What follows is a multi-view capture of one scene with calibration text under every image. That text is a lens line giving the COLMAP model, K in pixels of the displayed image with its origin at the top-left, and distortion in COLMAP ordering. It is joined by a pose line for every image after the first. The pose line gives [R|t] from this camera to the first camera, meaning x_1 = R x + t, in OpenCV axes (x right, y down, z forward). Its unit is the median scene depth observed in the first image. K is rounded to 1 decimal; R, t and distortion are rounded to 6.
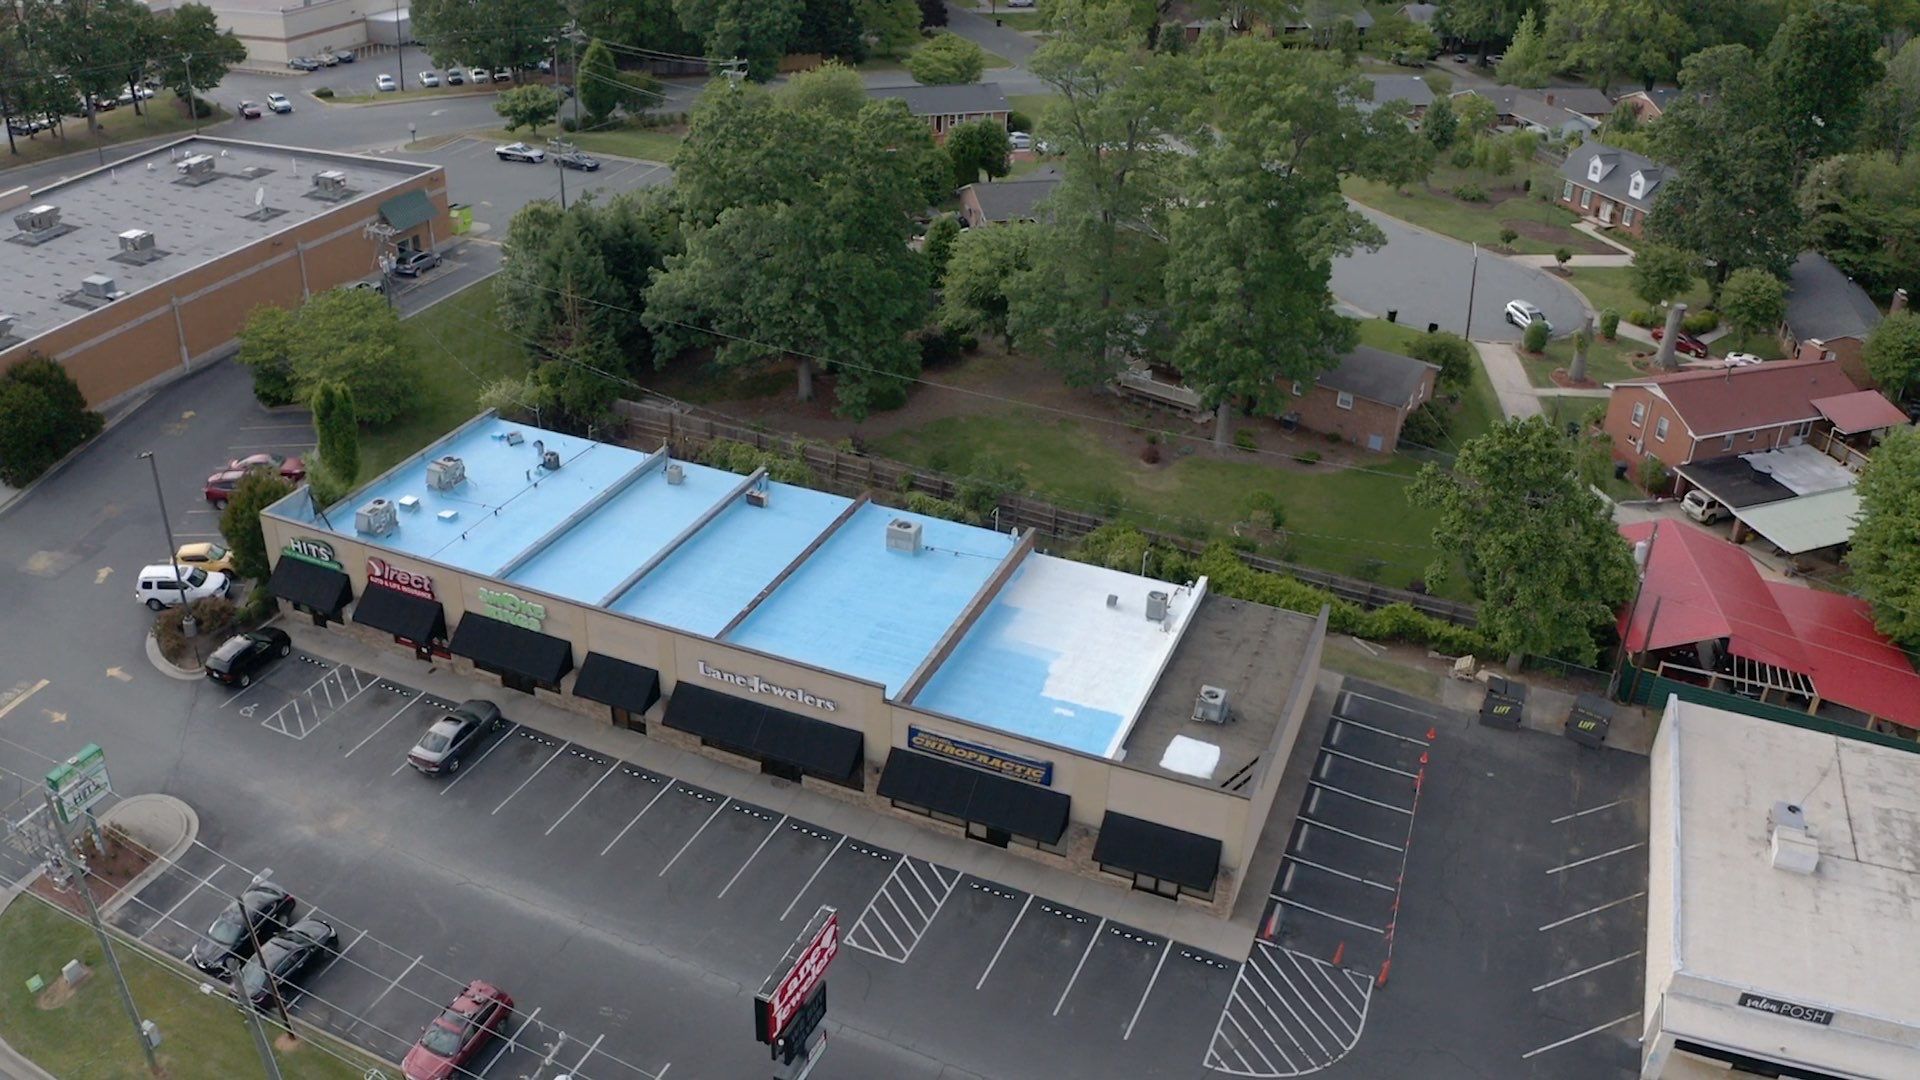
lens RADIAL K [[1524.4, 0, 968.8], [0, 1524.4, 524.7], [0, 0, 1]] dist [-0.196202, 0.023828]
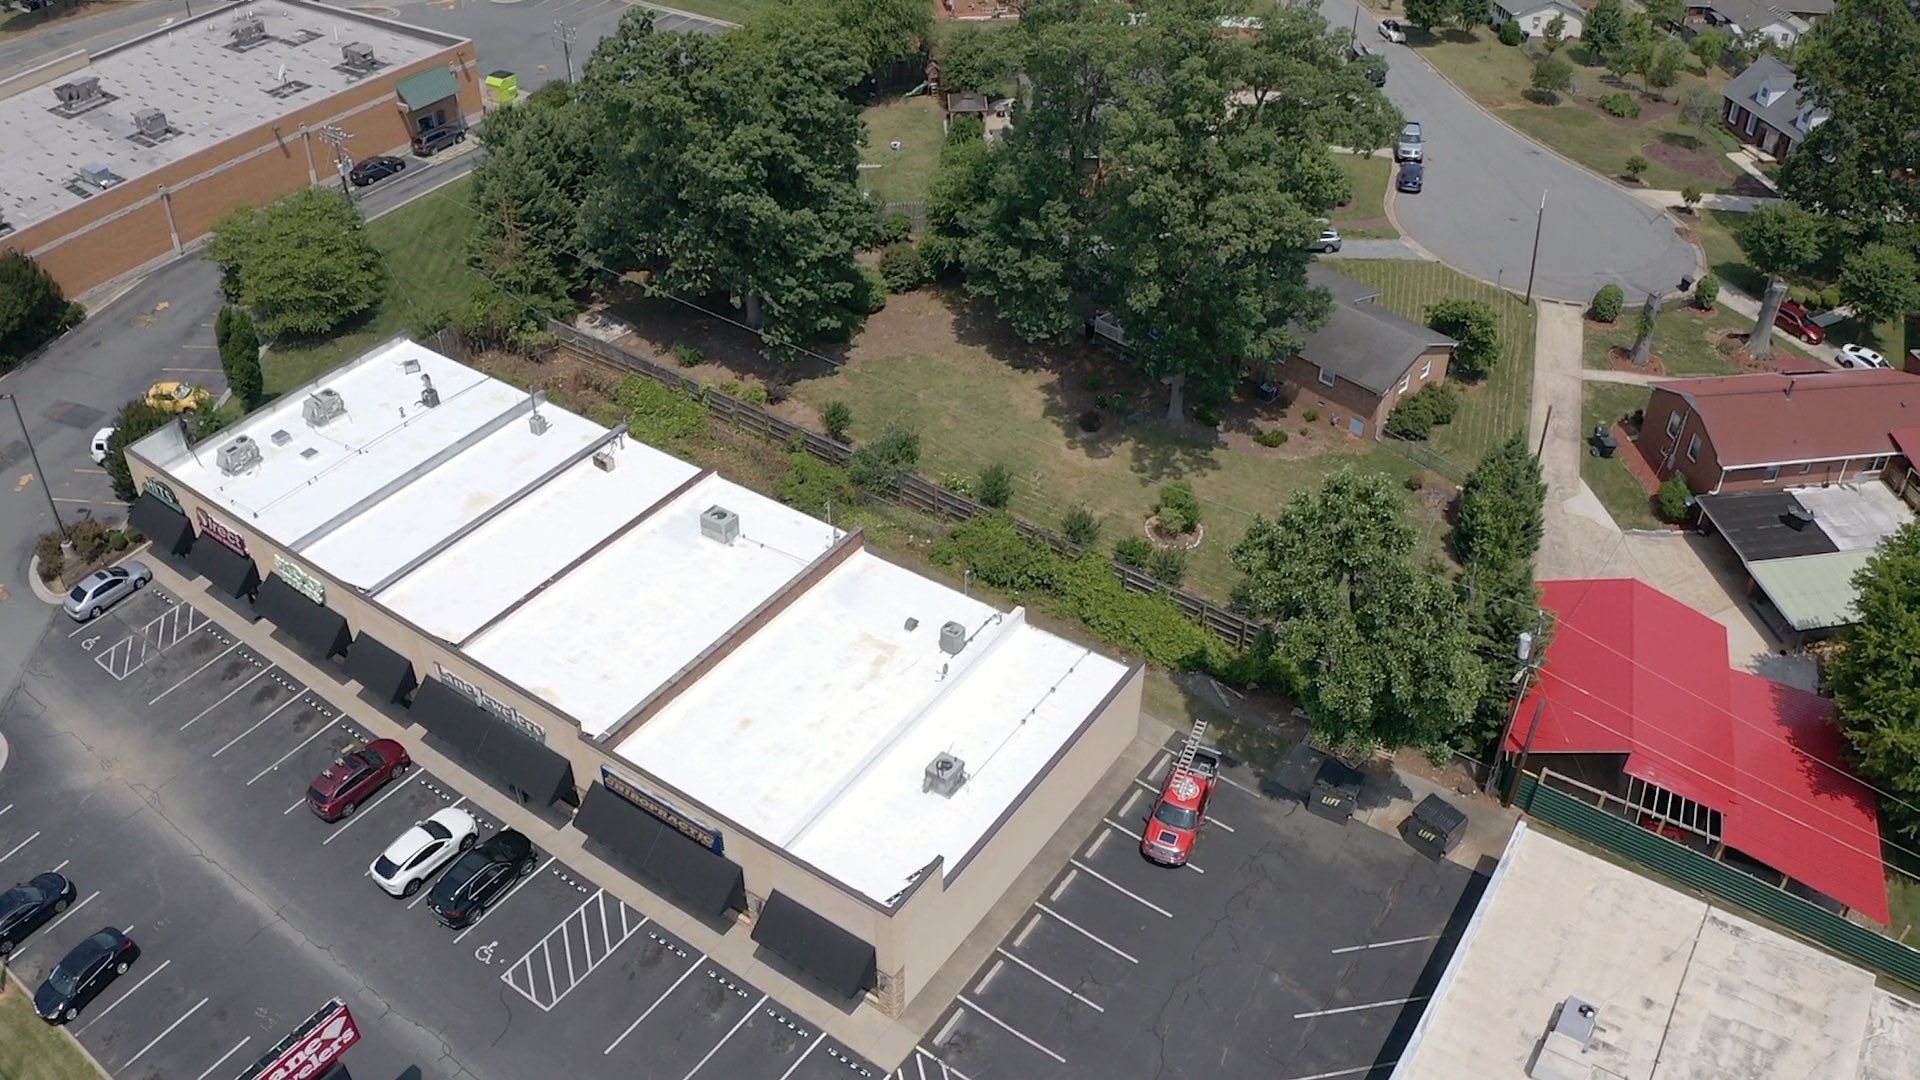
lens RADIAL K [[1524.4, 0, 969.5], [0, 1524.4, 527.4], [0, 0, 1]] dist [-0.196202, 0.023828]
pose [[0.978564, 0.103959, -0.177780, 0.275114], [-0.078561, 0.986399, 0.144379, -0.138096], [0.190371, -0.127318, 0.973421, 0.110242]]
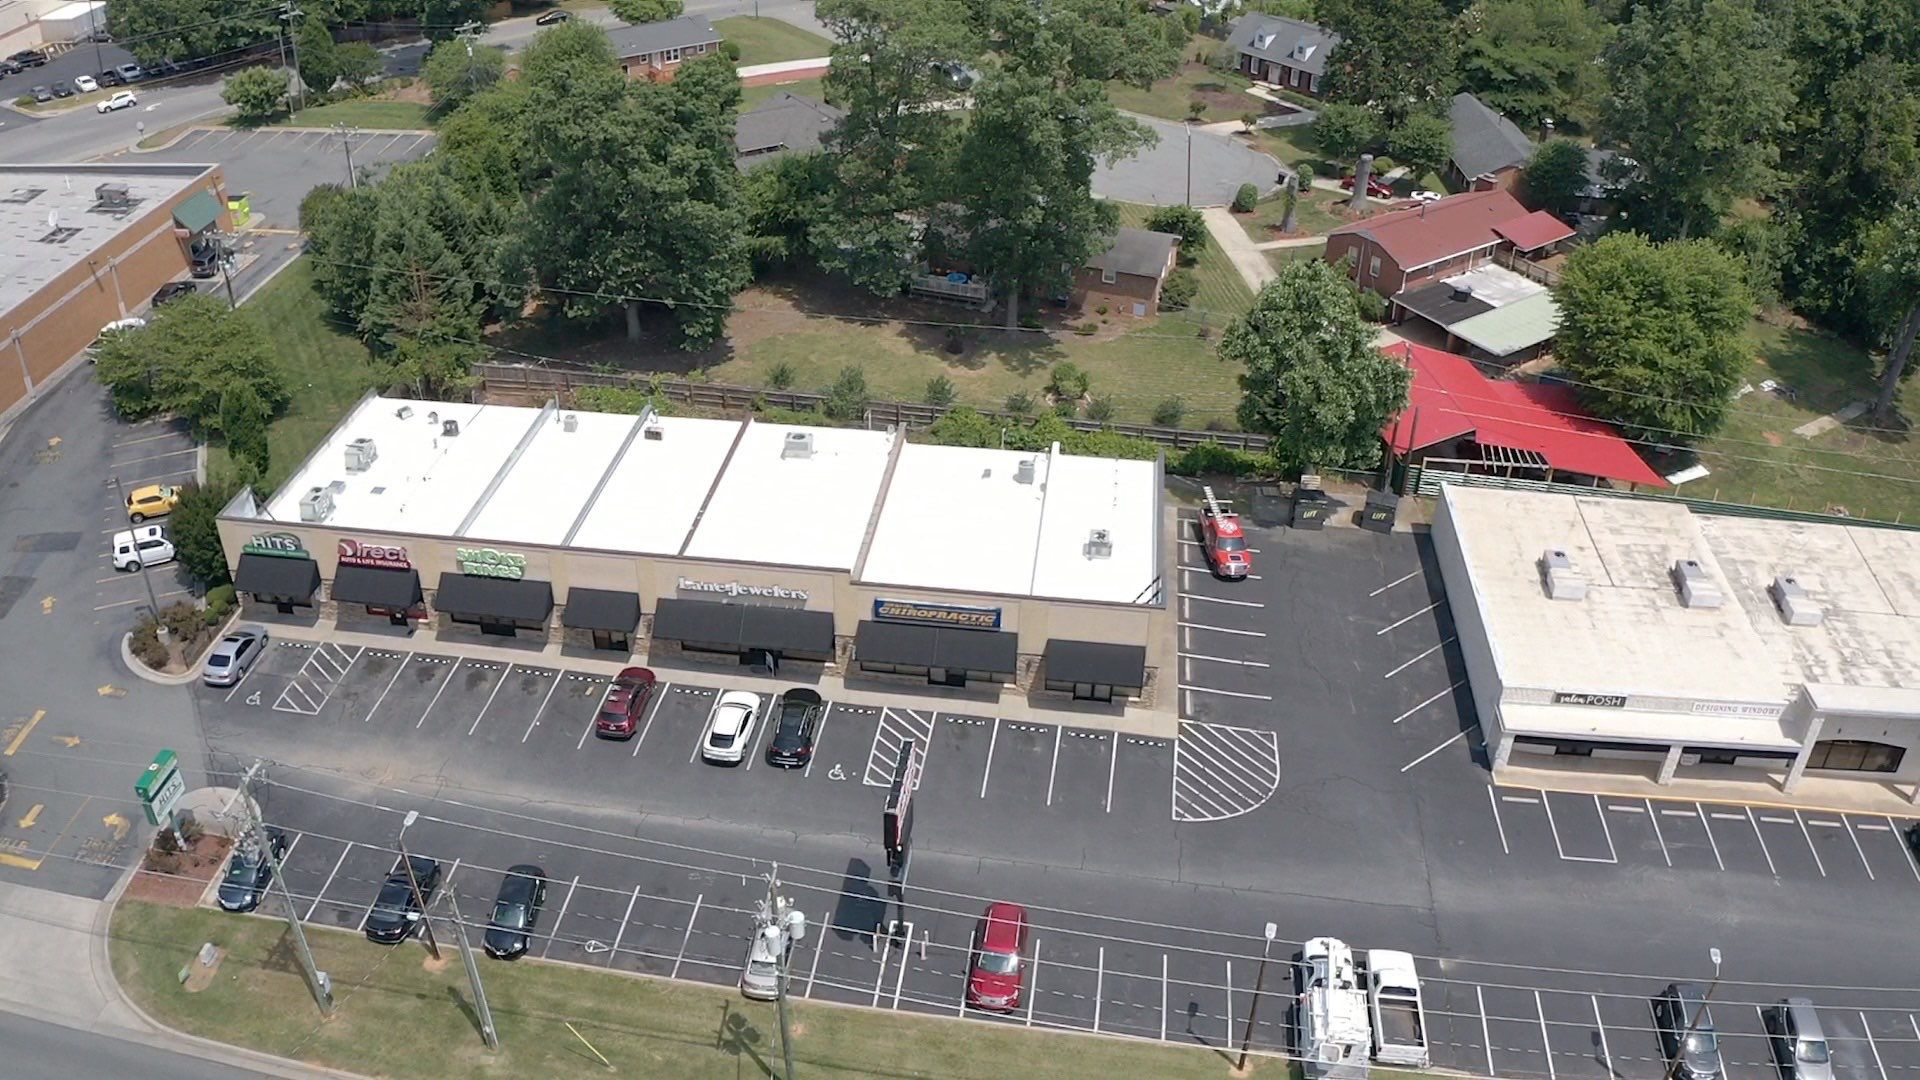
lens RADIAL K [[1524.4, 0, 970.0], [0, 1524.4, 527.7], [0, 0, 1]] dist [-0.196202, 0.023828]
pose [[0.962867, -0.159385, 0.217909, -0.176296], [0.142603, 0.985608, 0.090786, -0.017078], [-0.229242, -0.056341, 0.971737, -0.144589]]
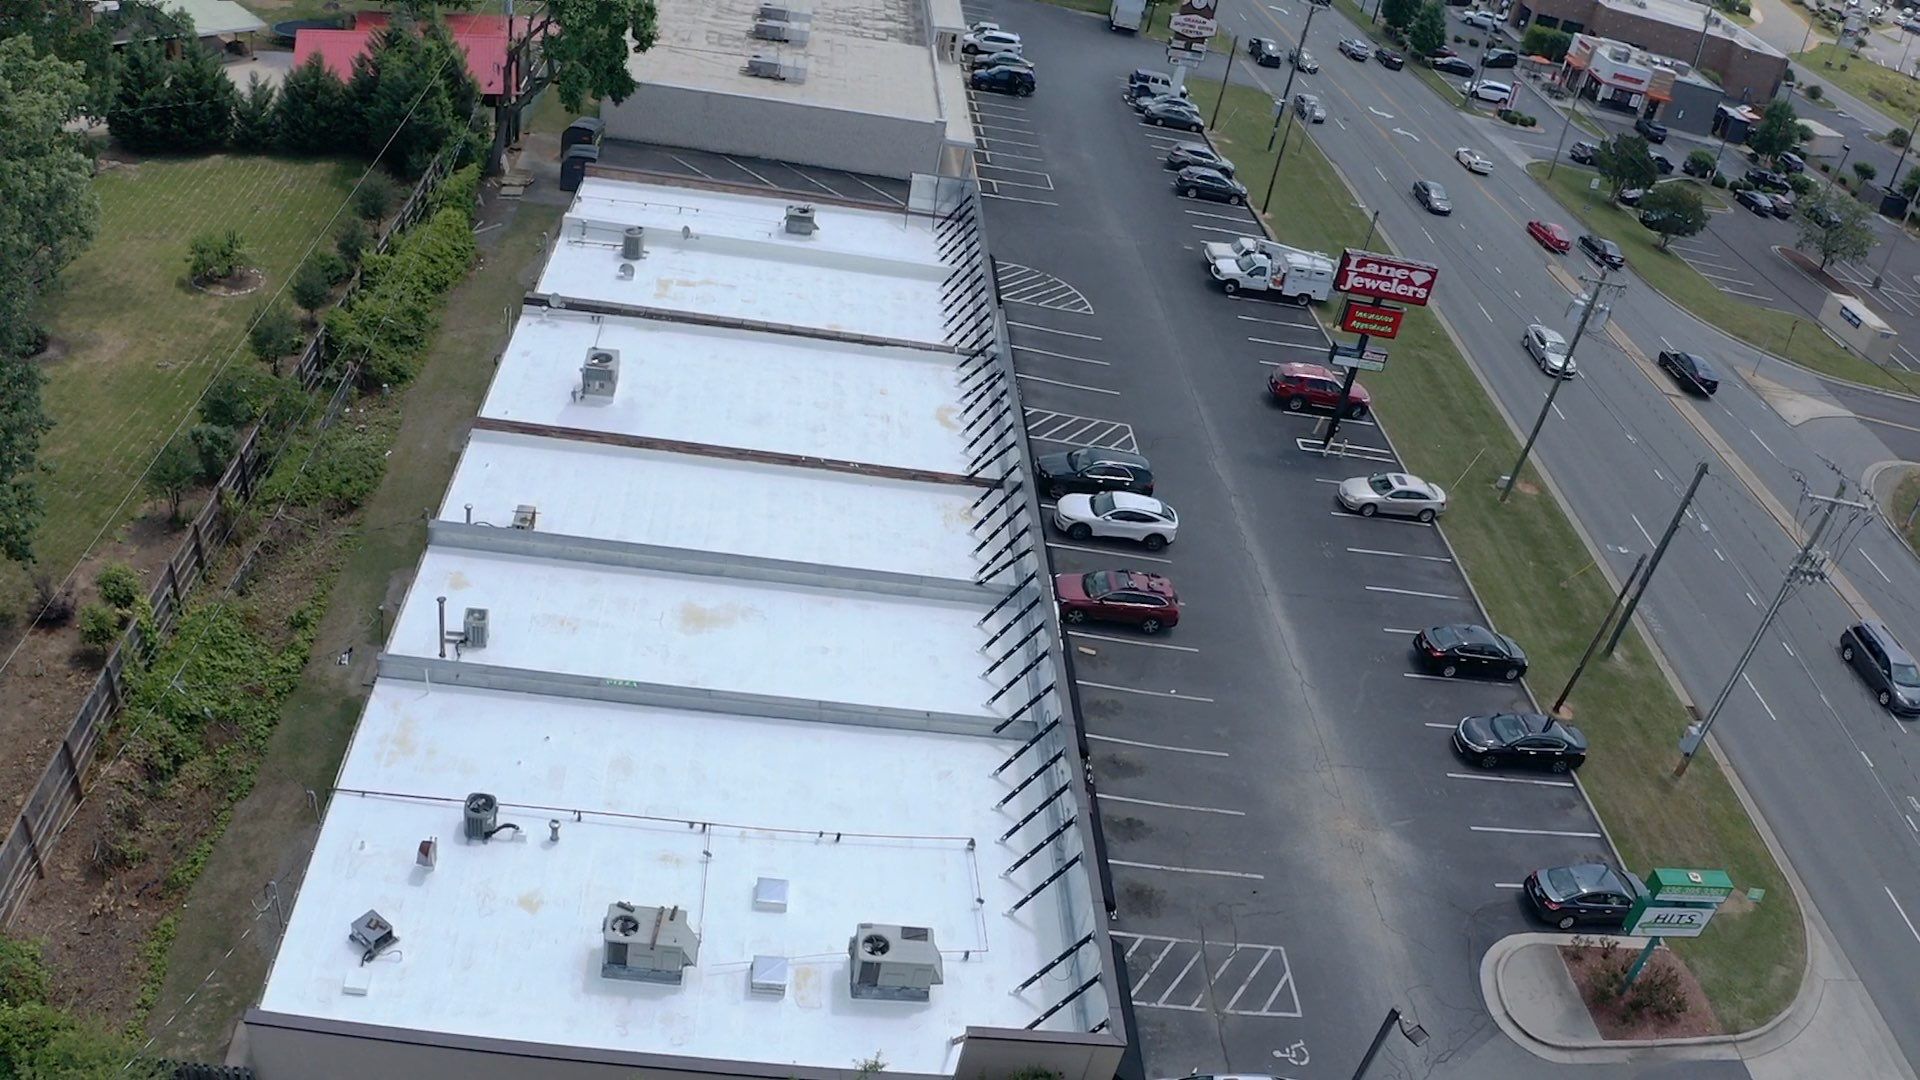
lens RADIAL K [[1524.4, 0, 975.1], [0, 1524.4, 529.1], [0, 0, 1]] dist [-0.196202, 0.023828]
pose [[-0.419364, -0.600275, 0.681031, -0.634838], [0.252564, 0.643421, 0.722649, -0.406460], [-0.871978, 0.475057, -0.118220, 0.957218]]
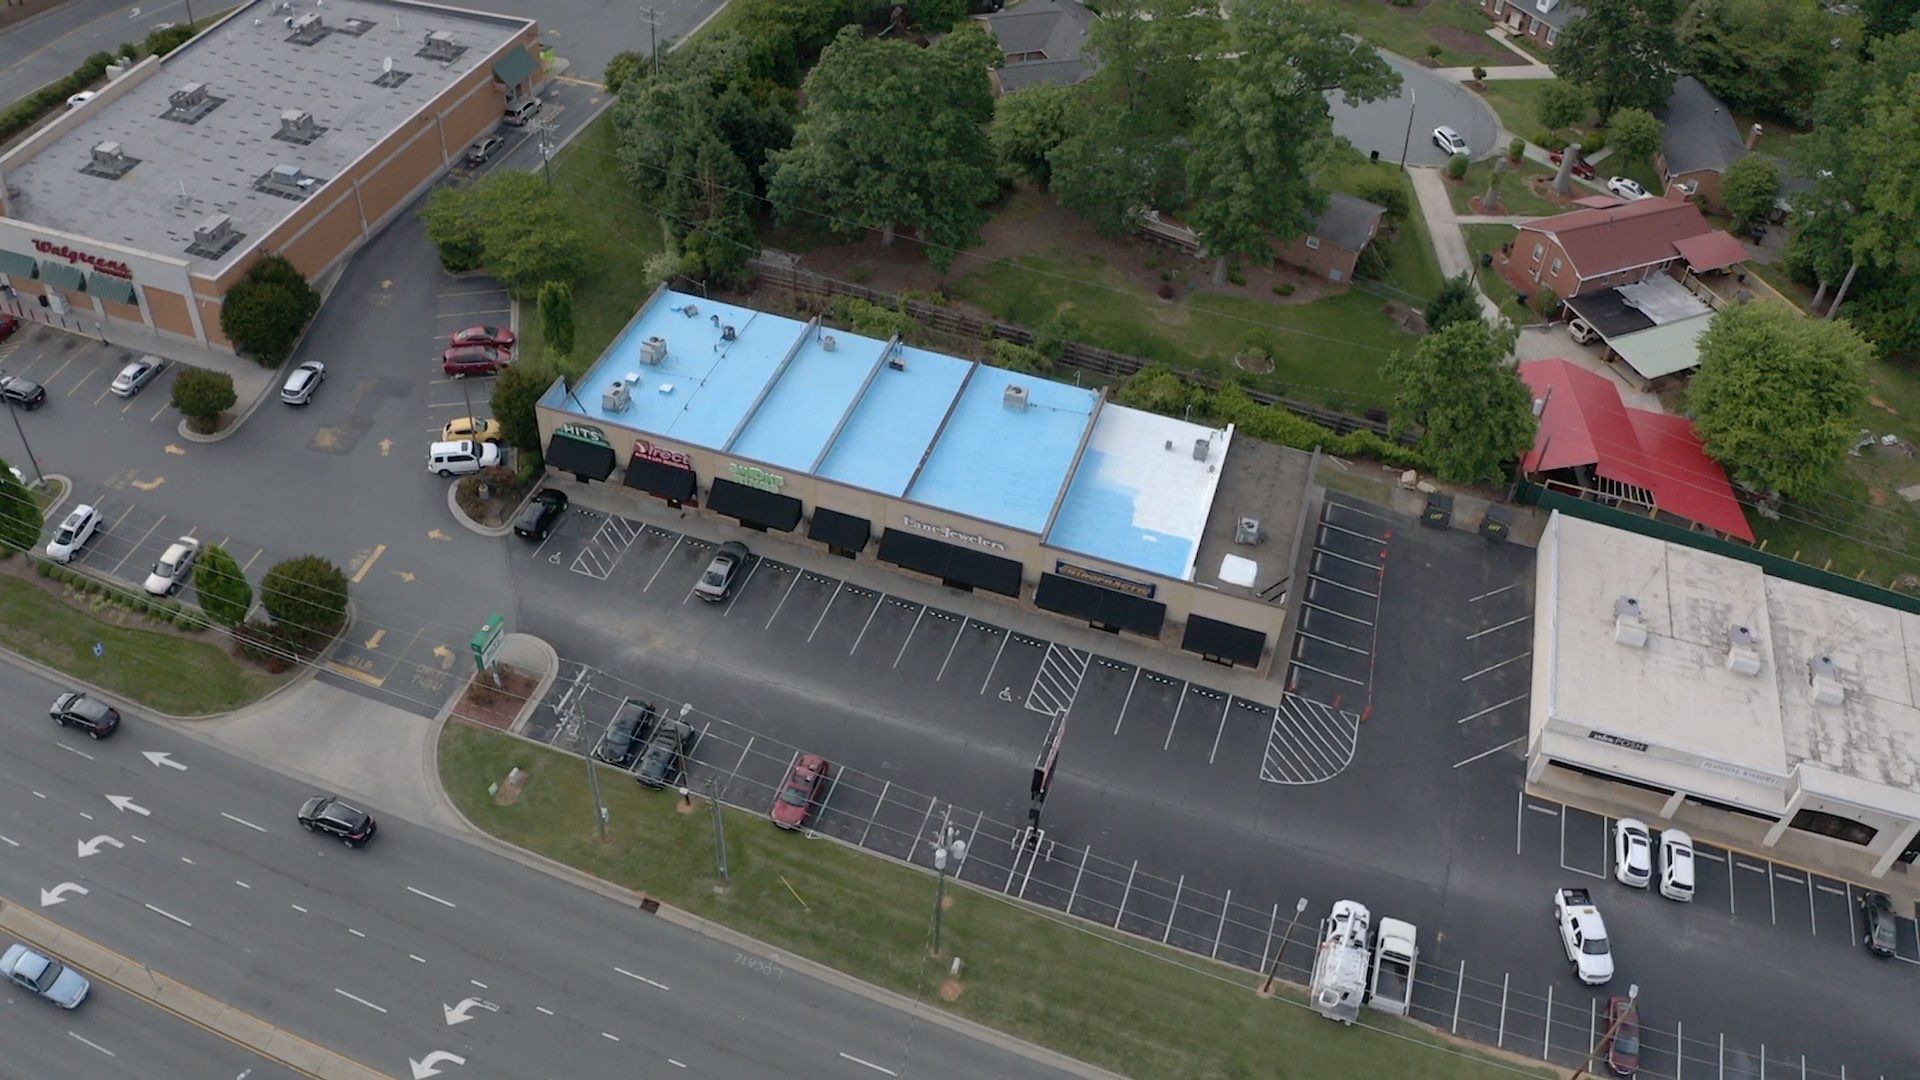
lens RADIAL K [[1524.4, 0, 967.8], [0, 1524.4, 522.3], [0, 0, 1]] dist [-0.196202, 0.023828]
pose [[0.996495, -0.032813, 0.076946, -0.193154], [0.013160, 0.969893, 0.243175, -0.215449], [-0.082608, -0.241310, 0.966926, -0.345314]]
